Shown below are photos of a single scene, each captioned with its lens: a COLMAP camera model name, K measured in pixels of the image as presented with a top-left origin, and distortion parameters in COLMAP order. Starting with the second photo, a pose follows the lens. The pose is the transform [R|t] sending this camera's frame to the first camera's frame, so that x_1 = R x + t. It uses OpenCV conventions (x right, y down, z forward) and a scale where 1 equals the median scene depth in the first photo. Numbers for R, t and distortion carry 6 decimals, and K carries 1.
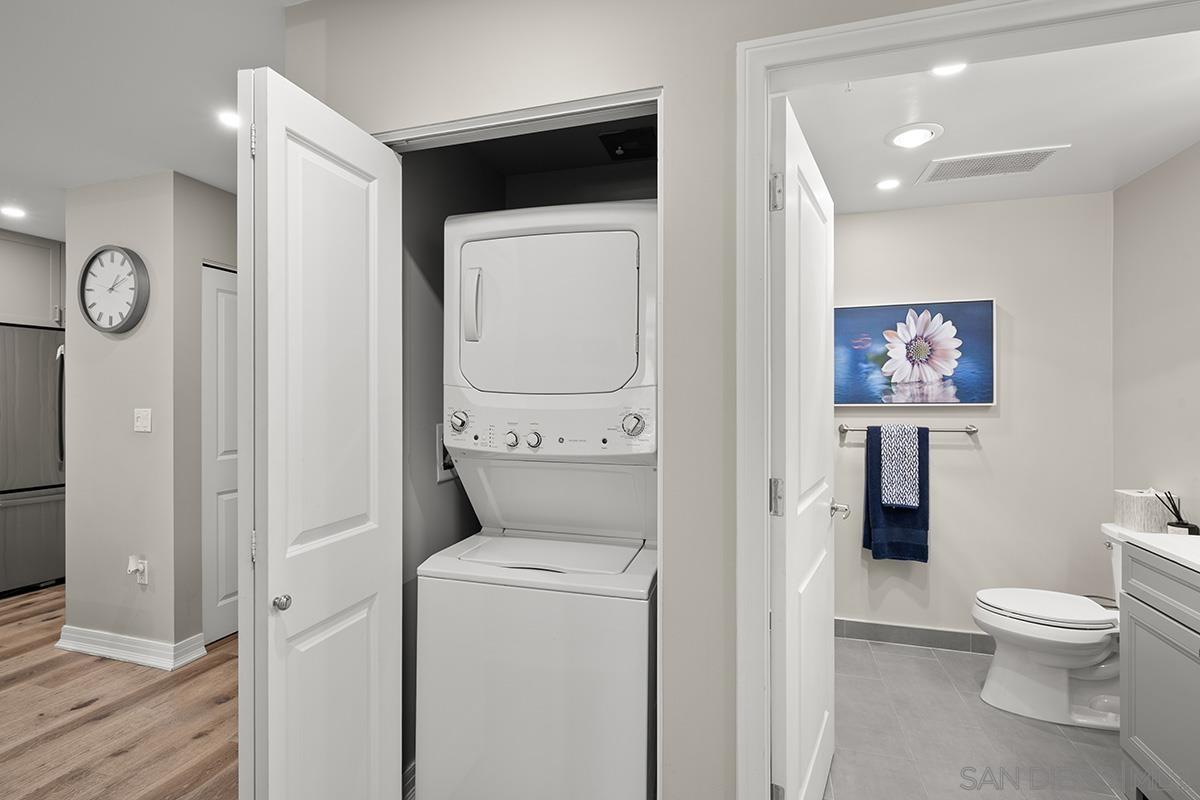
lens RADIAL K [[562.9, 0, 597.3], [0, 562.9, 396.9], [0, 0, 1]] dist [0.002393, 0.000309]
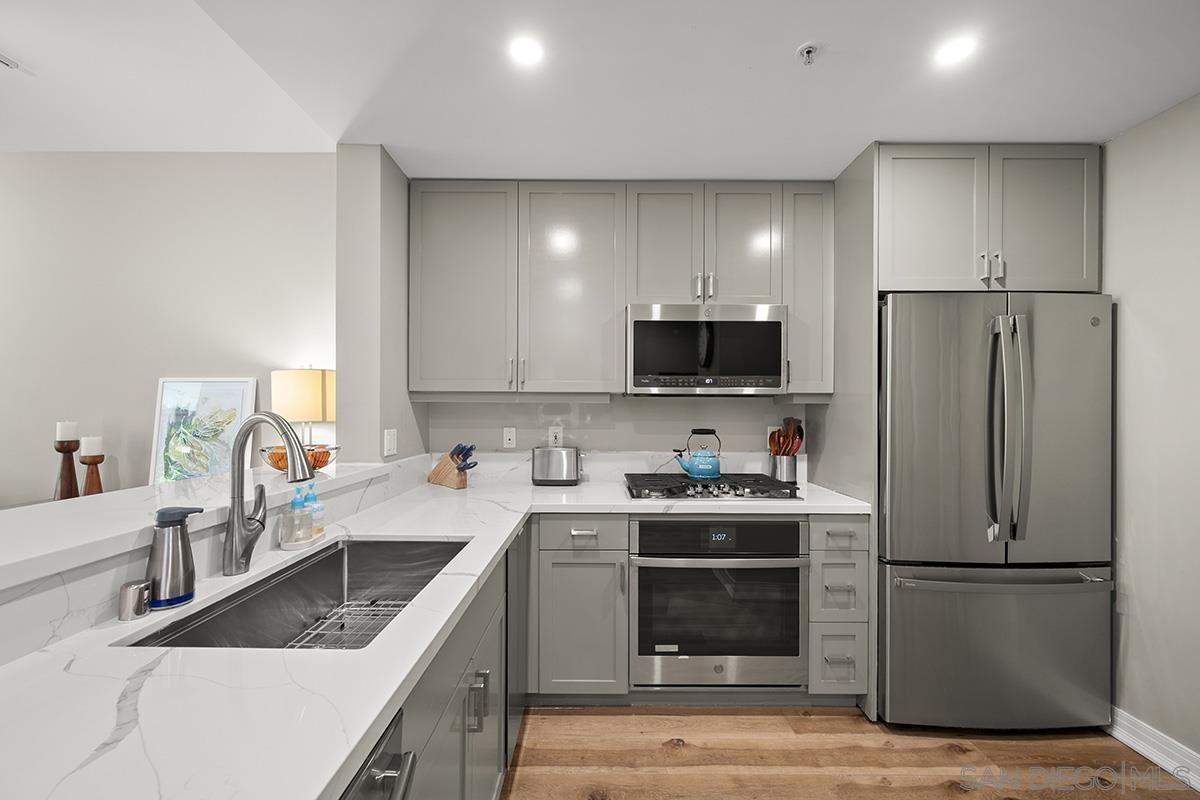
lens RADIAL K [[478.7, 0, 600.0], [0, 478.7, 407.8], [0, 0, 1]] dist [0.000935, 0.000085]
pose [[0.298725, 0.001104, -0.954338, -0.841298], [-0.002464, 0.999997, 0.000386, -0.000425], [0.954336, 0.002236, 0.298727, 0.660465]]
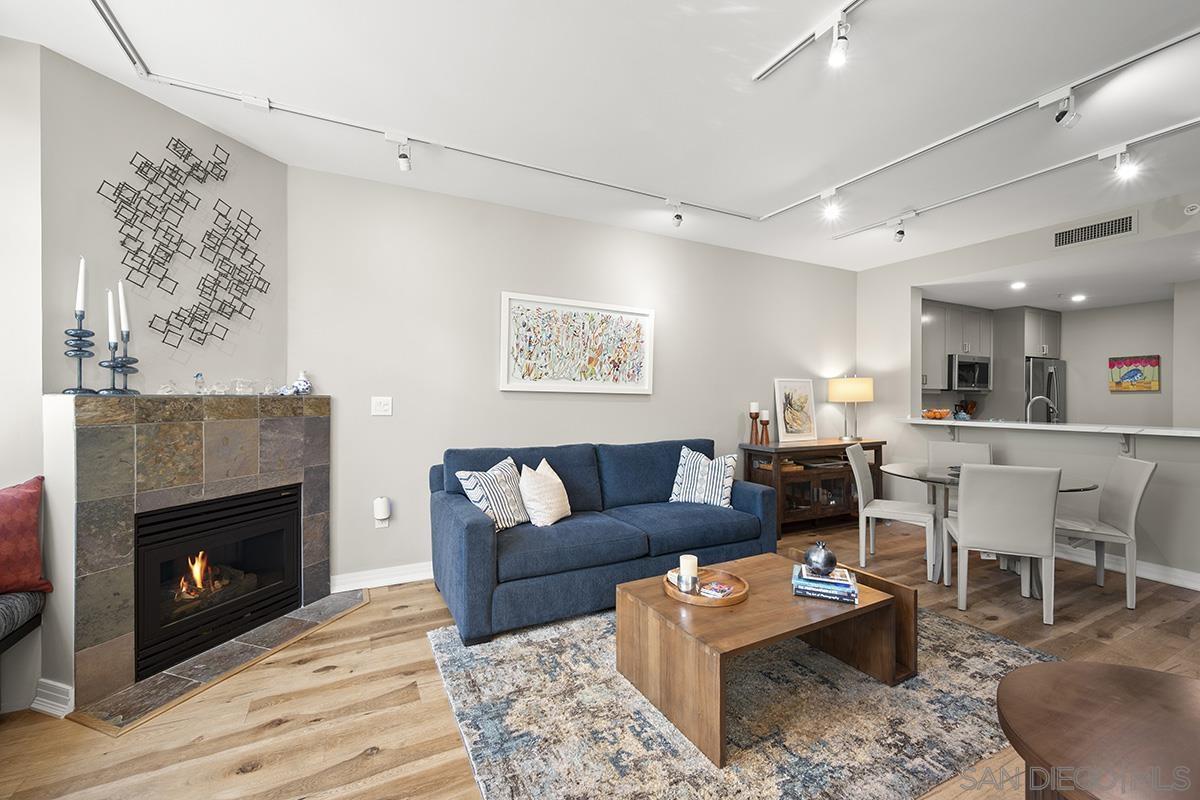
lens RADIAL K [[486.6, 0, 599.8], [0, 486.6, 397.1], [0, 0, 1]] dist [0.003307, -0.000083]
pose [[0.699678, 0.006423, -0.714430, -1.164878], [-0.005729, 0.999978, 0.003380, 0.008011], [0.714435, 0.001728, 0.699699, -1.519991]]
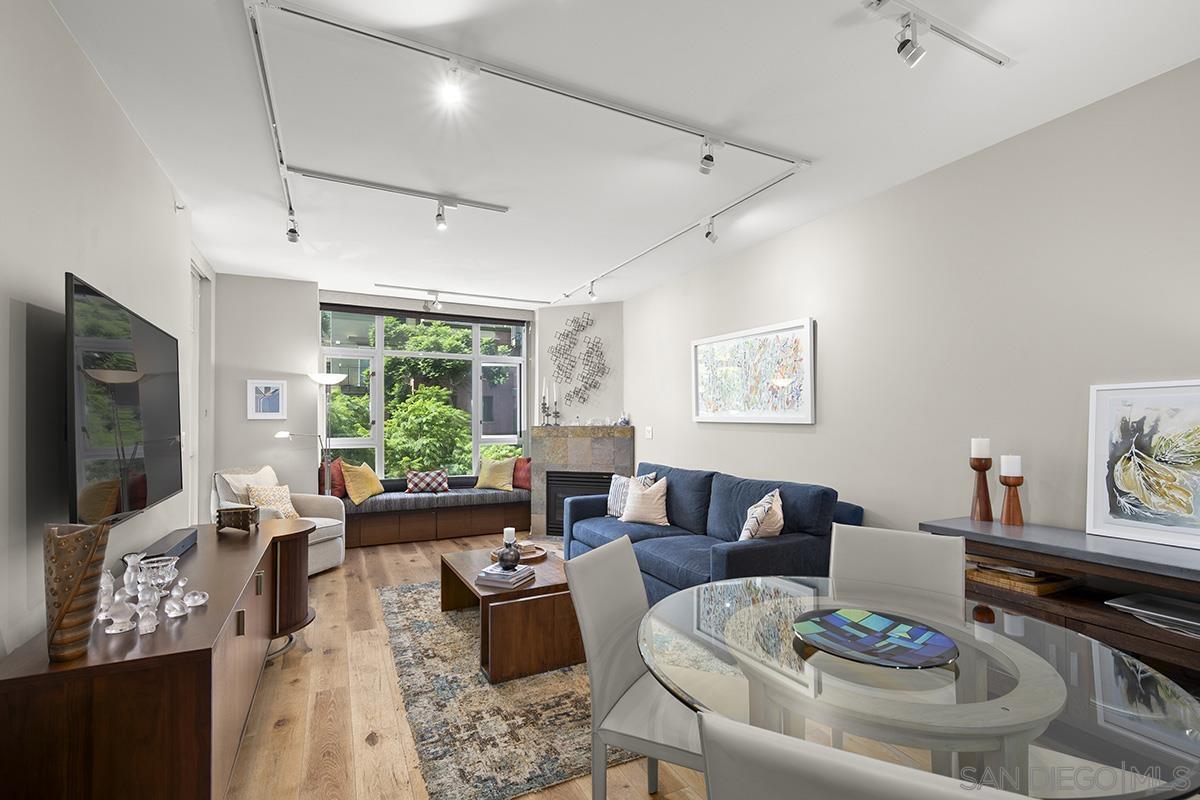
lens RADIAL K [[527.9, 0, 596.3], [0, 527.9, 417.8], [0, 0, 1]] dist [-0.000305, 0.000084]
pose [[-0.722395, -0.001884, -0.691478, -0.859550], [0.005616, 0.999947, -0.008591, -0.003130], [0.691458, -0.010090, -0.722346, 0.193093]]
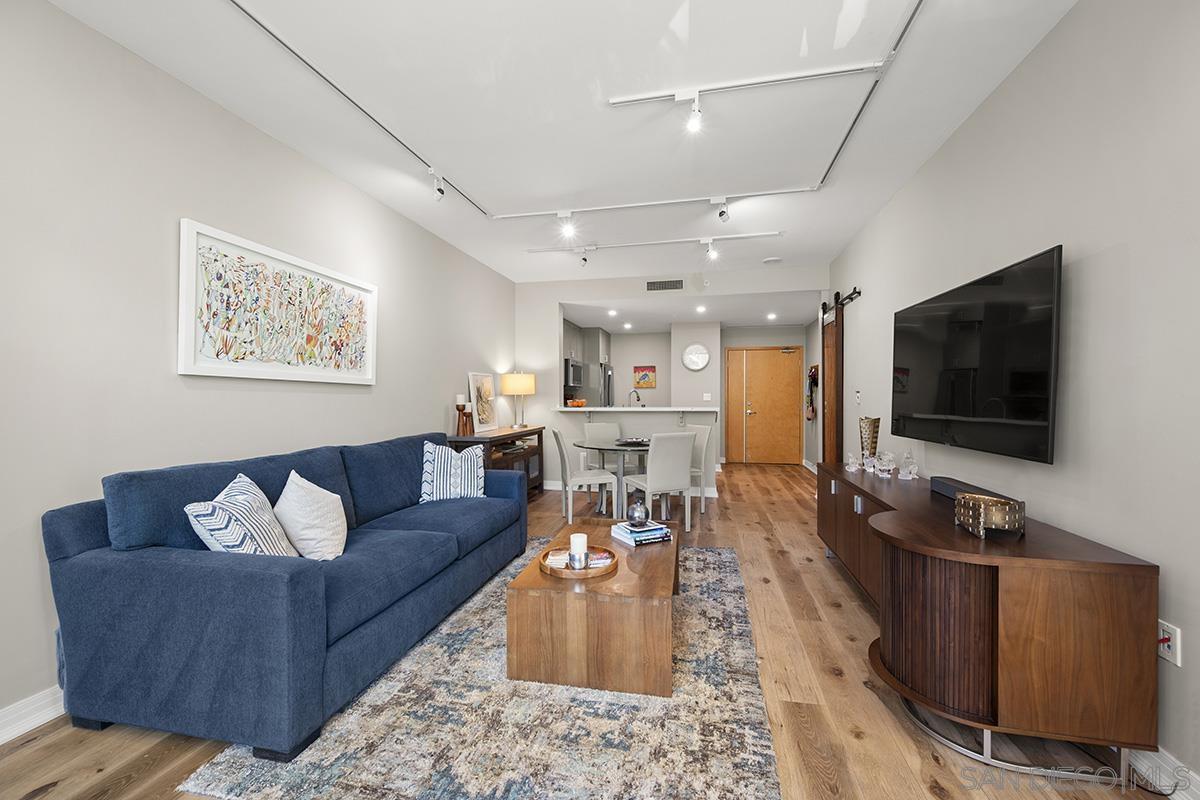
lens RADIAL K [[475.9, 0, 600.0], [0, 475.9, 400.0], [0, 0, 1]] dist [0.000194, -0.000061]
pose [[0.996297, -0.001559, 0.085963, -1.634840], [0.000831, 0.999964, 0.008502, 0.032815], [-0.085973, -0.008399, 0.996262, -1.658634]]
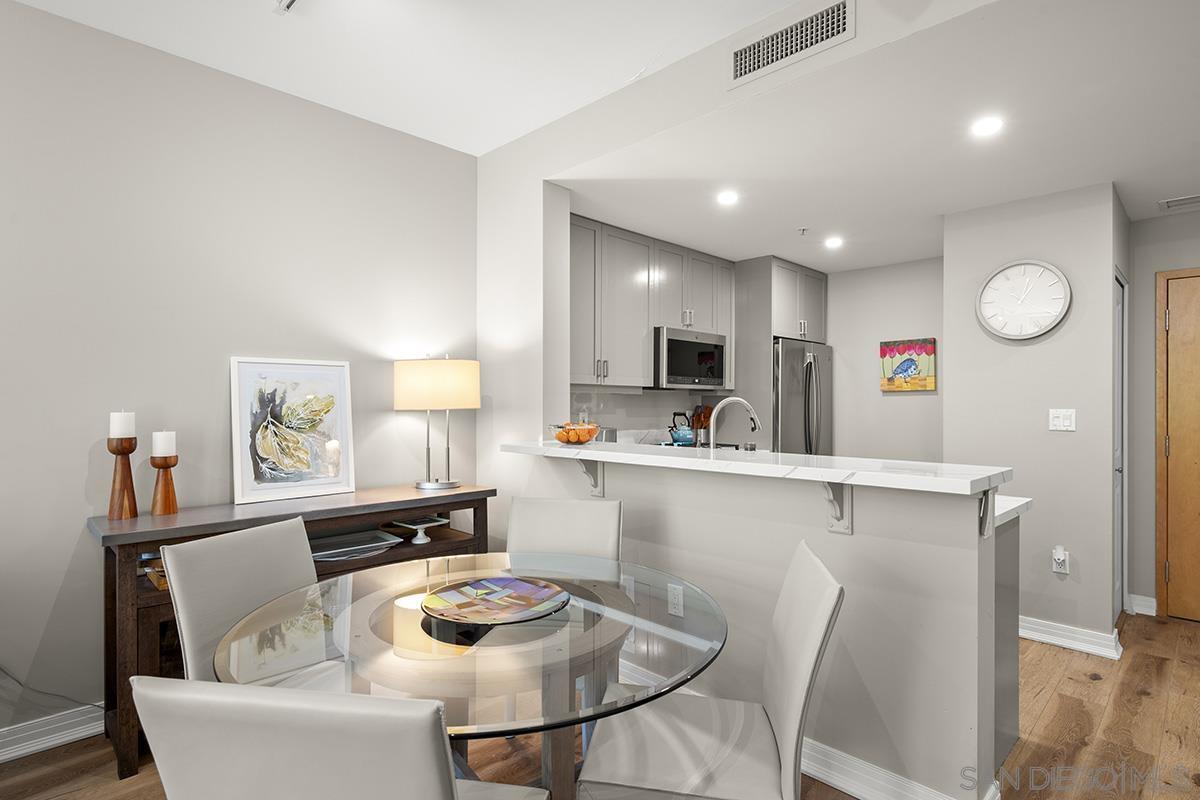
lens RADIAL K [[612.9, 0, 600.0], [0, 612.9, 400.0], [0, 0, 1]] dist [0.000048, -0.000200]
pose [[0.885780, 0.002501, -0.464098, -1.029235], [-0.004856, 0.999981, -0.003880, 0.012145], [0.464080, 0.005690, 0.885775, -0.432840]]
